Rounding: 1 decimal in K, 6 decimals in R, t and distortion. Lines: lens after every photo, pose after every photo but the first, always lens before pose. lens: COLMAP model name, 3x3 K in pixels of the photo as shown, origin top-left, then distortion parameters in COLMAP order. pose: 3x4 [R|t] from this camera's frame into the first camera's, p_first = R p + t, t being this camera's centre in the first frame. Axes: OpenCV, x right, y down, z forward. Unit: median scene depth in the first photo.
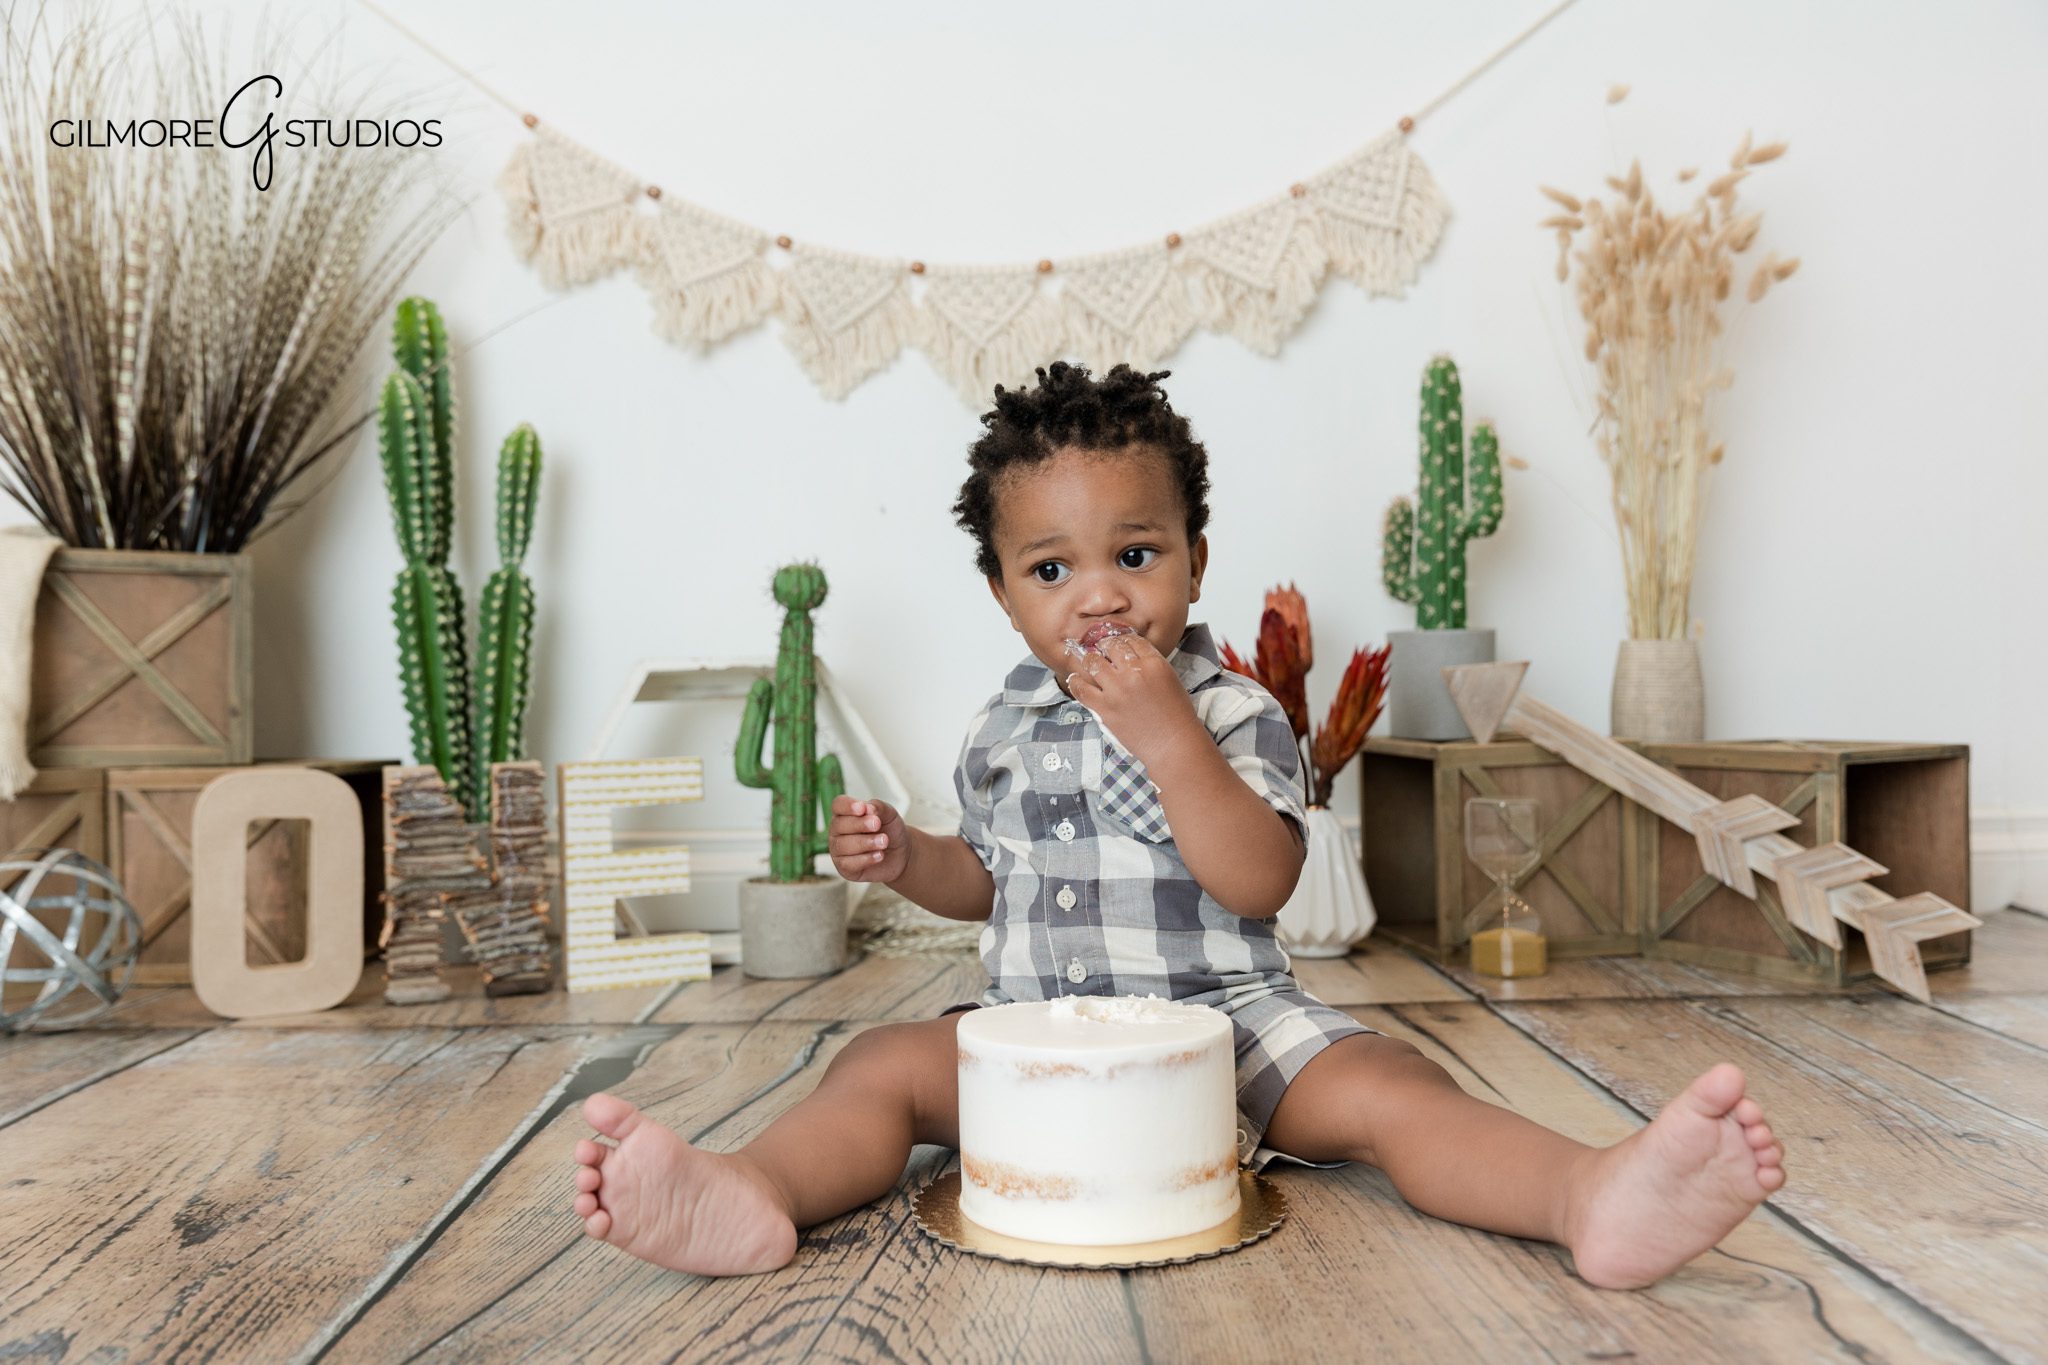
lens RADIAL K [[1754.3, 0, 1013.1], [0, 1754.3, 694.9], [0, 0, 1]] dist [0.001893, -0.003889]
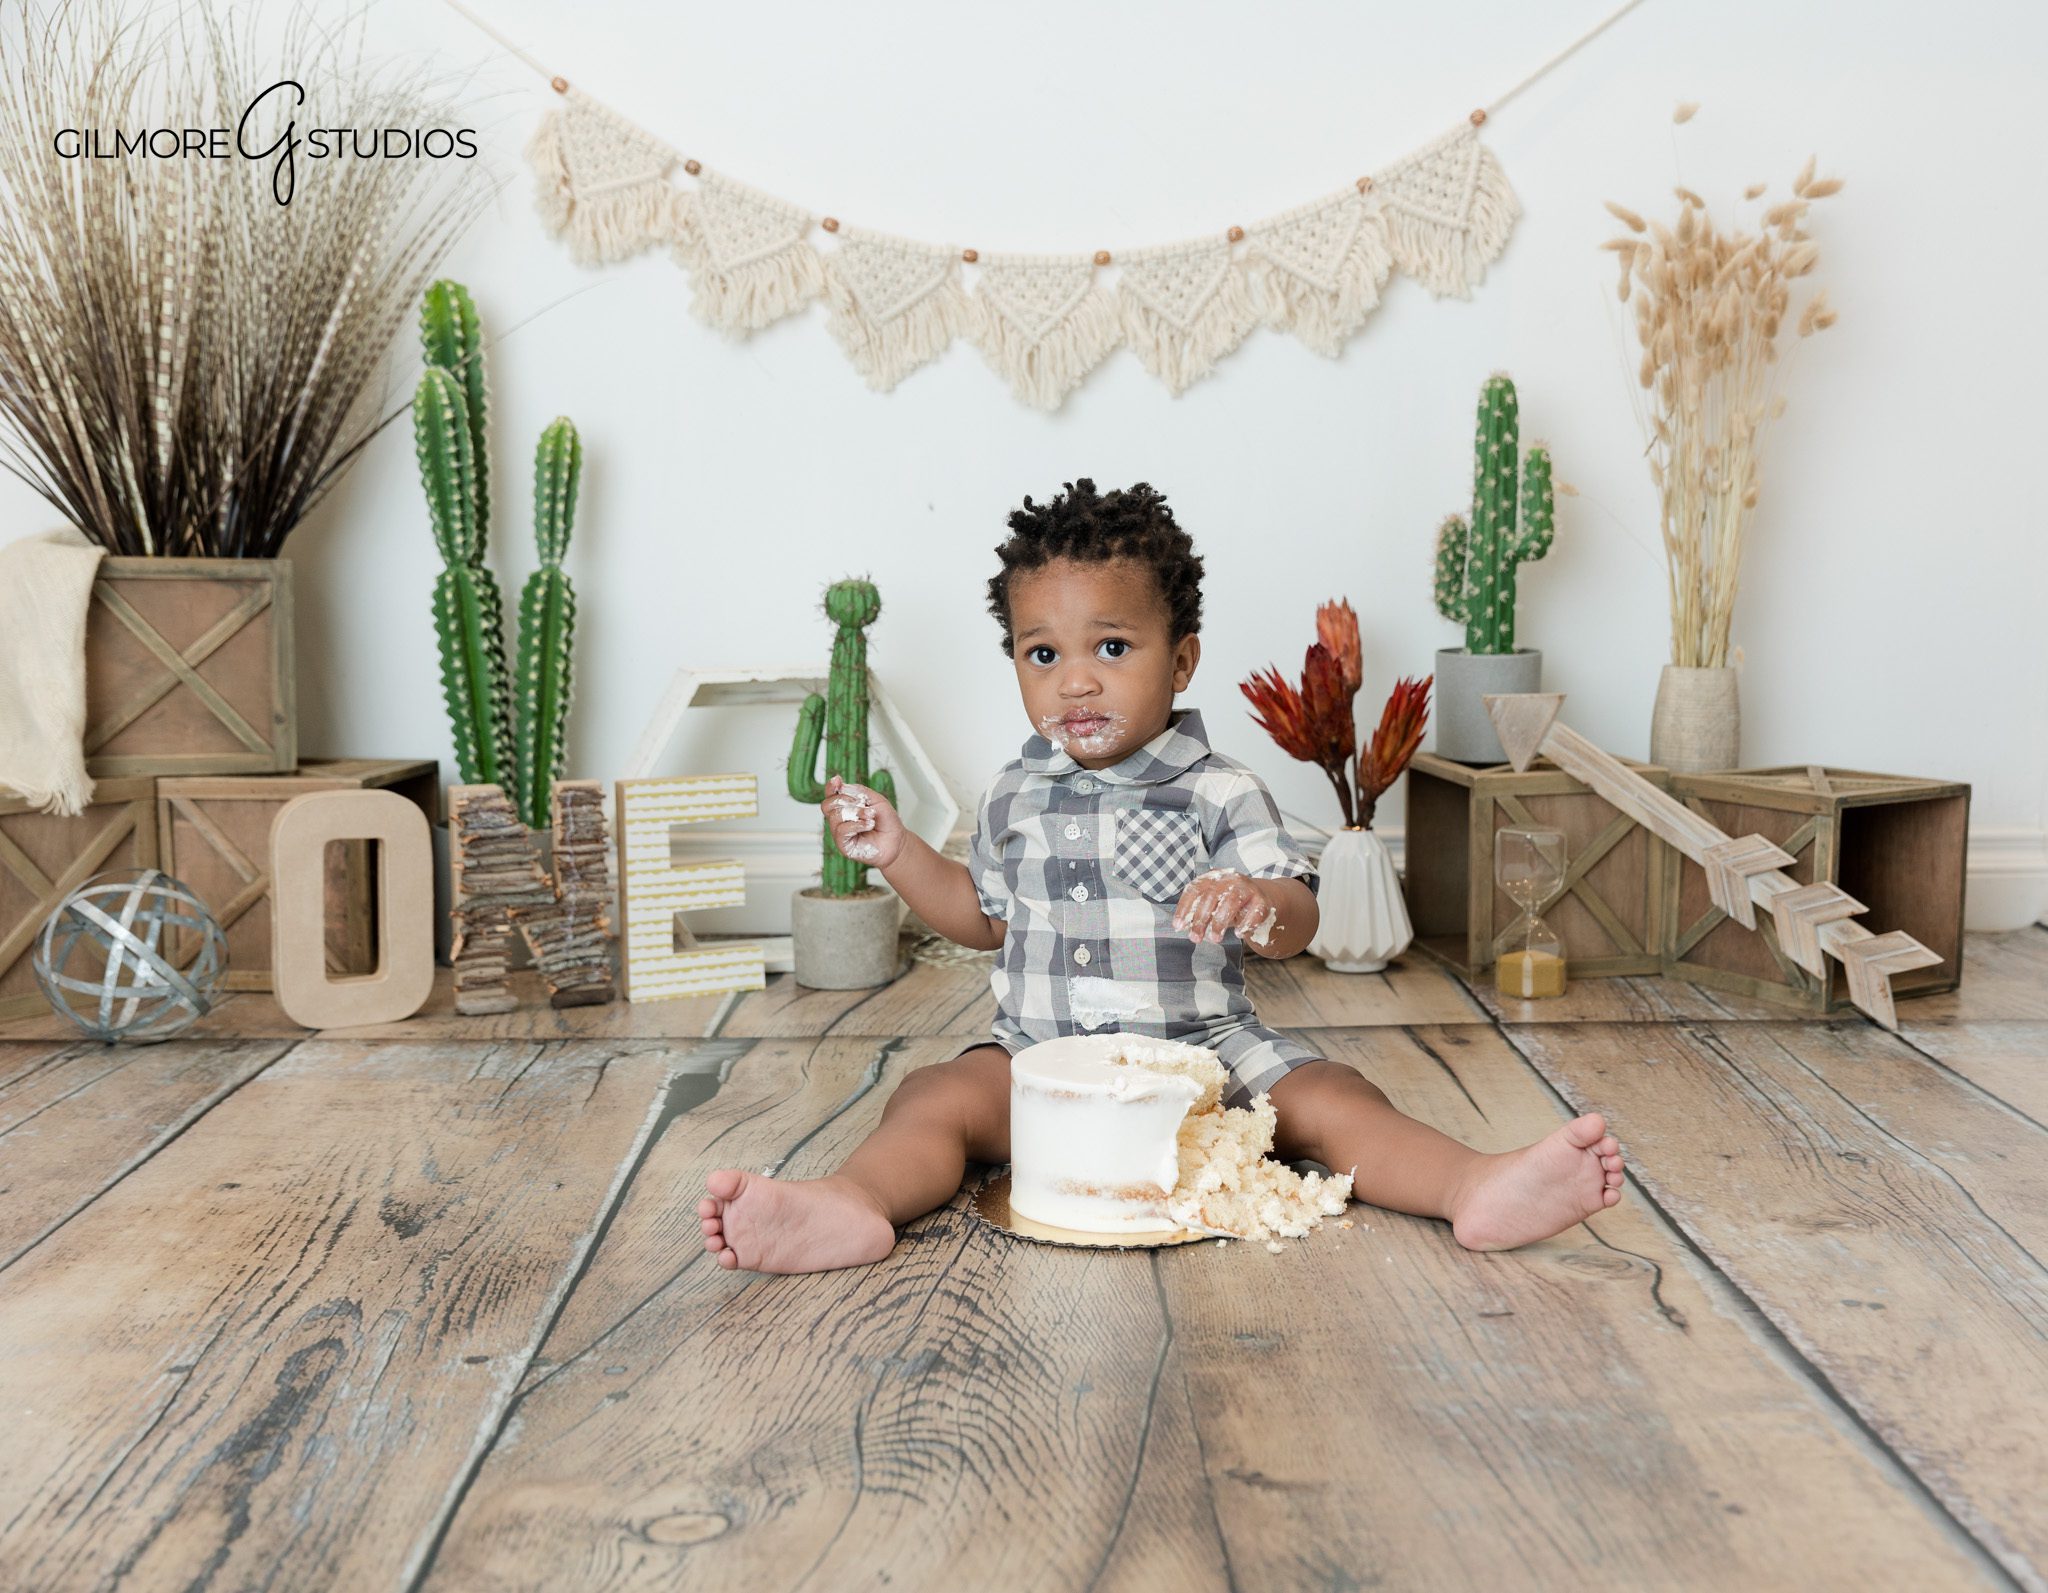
lens RADIAL K [[2307.6, 0, 1179.9], [0, 2307.6, 817.4], [0, 0, 1]] dist [0.009468, 0.000000]
pose [[0.998086, 0.013926, 0.060253, -0.012473], [-0.020998, 0.992745, 0.118393, -0.098179], [-0.058167, -0.119431, 0.991137, -0.325423]]
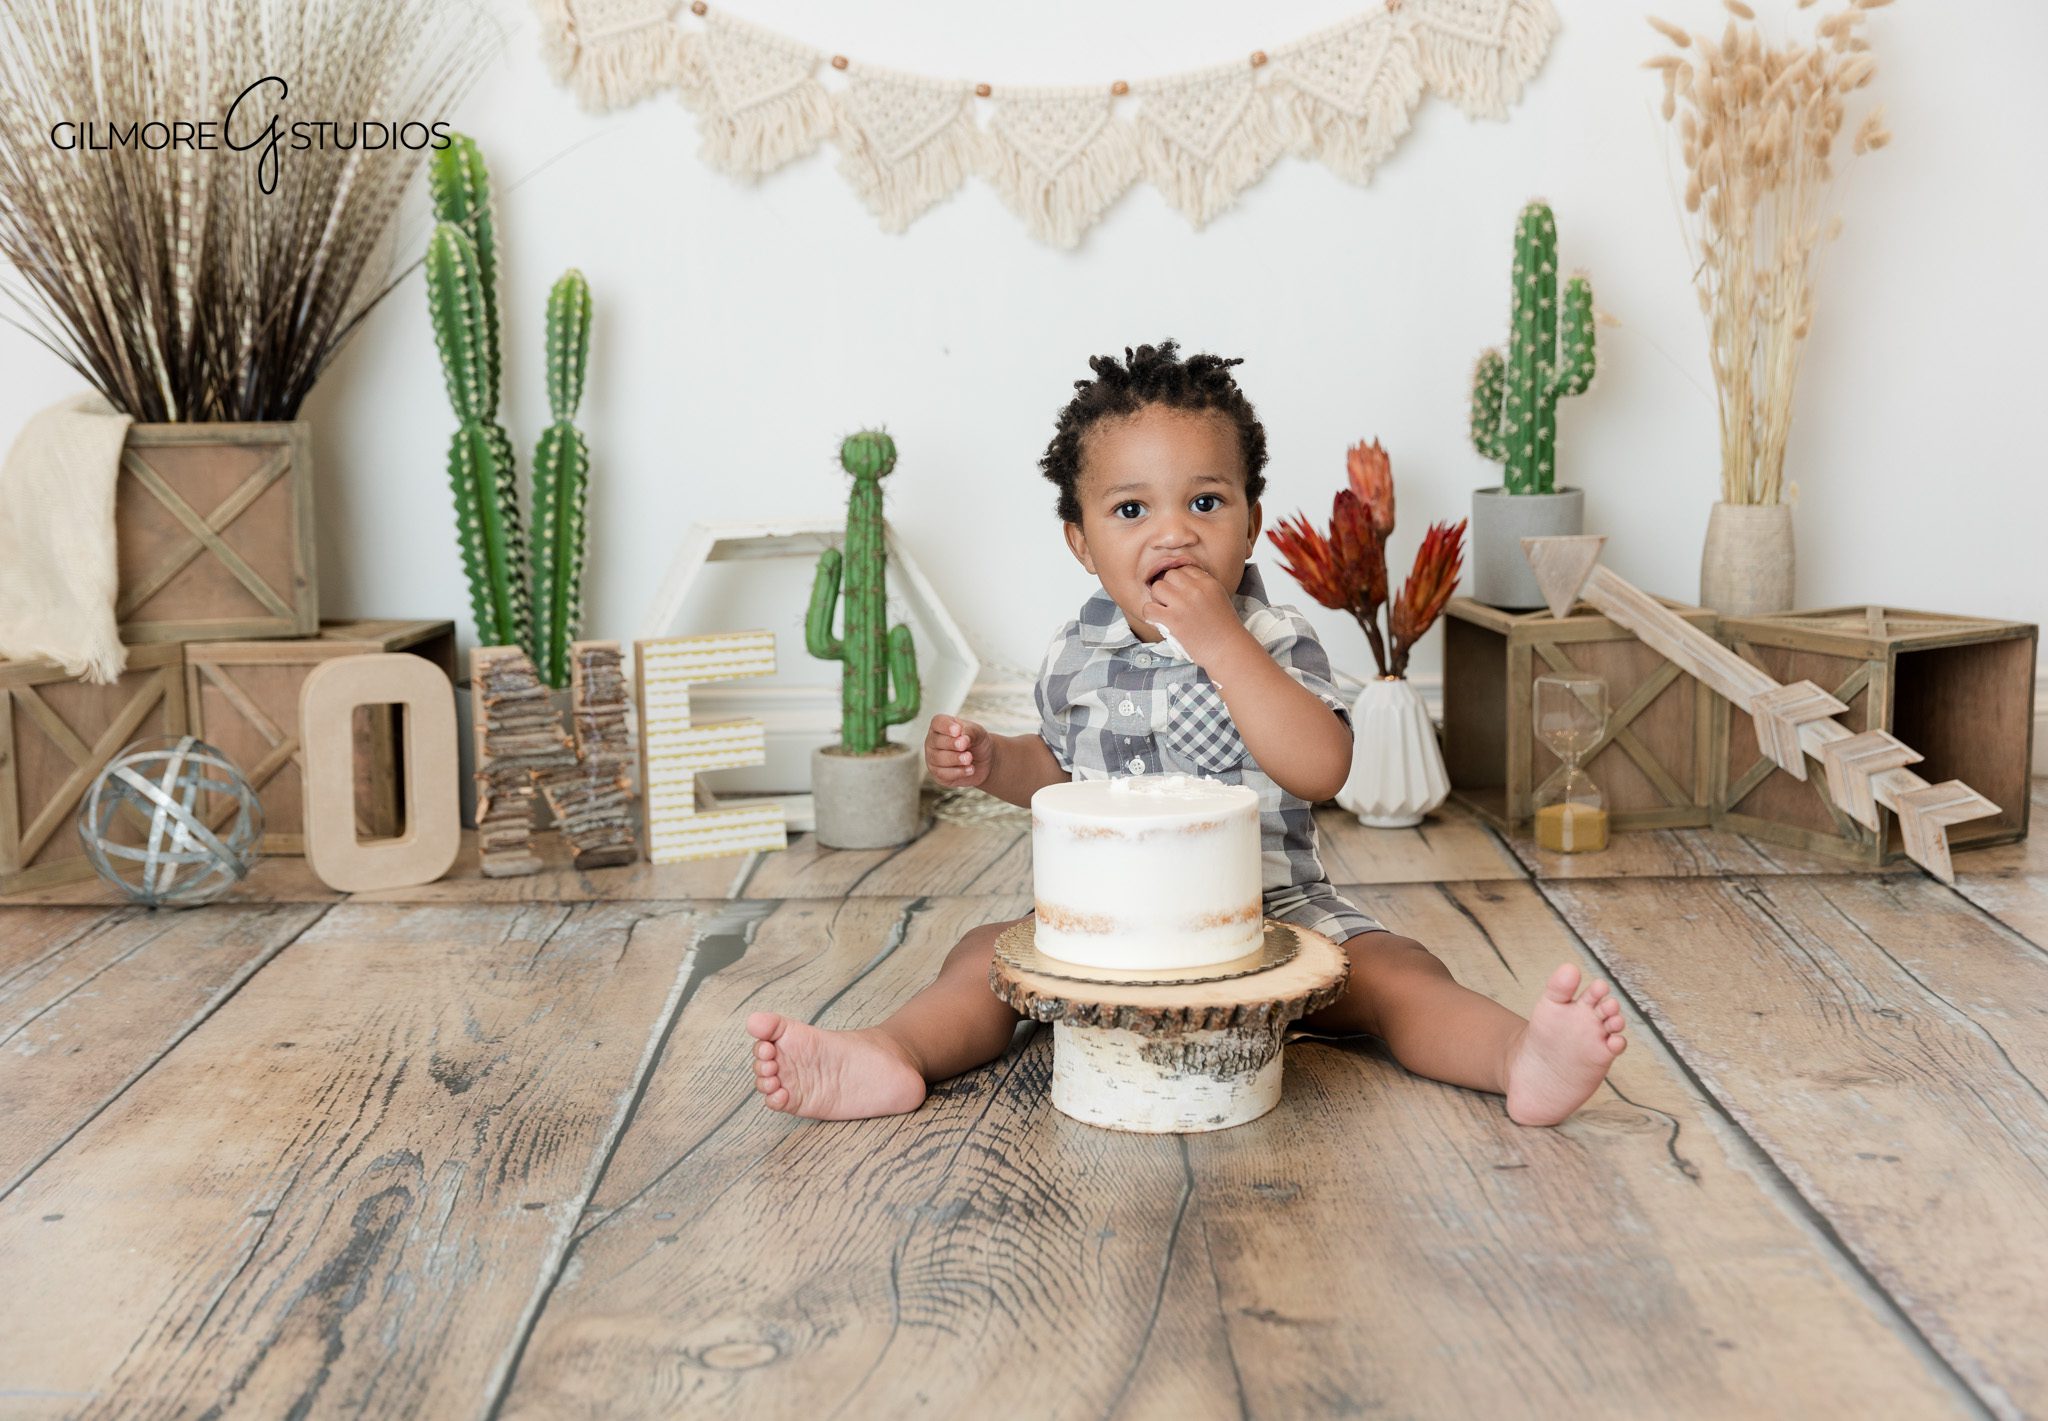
lens RADIAL K [[2571.0, 0, 1041.1], [0, 2571.0, 726.9], [0, 0, 1]] dist [-0.001638, 0.000000]
pose [[0.999941, 0.001295, -0.010798, -0.009202], [0.000341, 0.988667, 0.150122, -0.124591], [0.010870, -0.150117, 0.988609, -0.434204]]
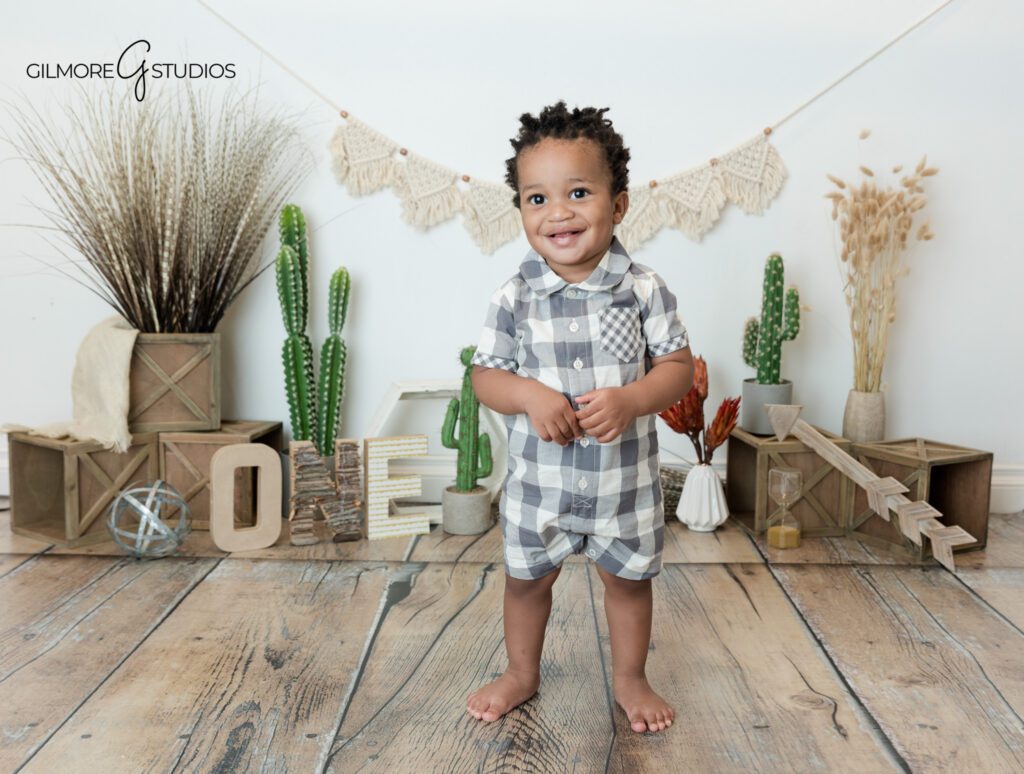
lens RADIAL K [[1133.2, 0, 567.1], [0, 1133.2, 391.1], [0, 0, 1]] dist [-0.000582, 0.000000]
pose [[0.999282, 0.034693, 0.015238, -0.024534], [-0.036286, 0.991970, 0.121156, -0.190737], [-0.010913, -0.121622, 0.992517, -0.394493]]
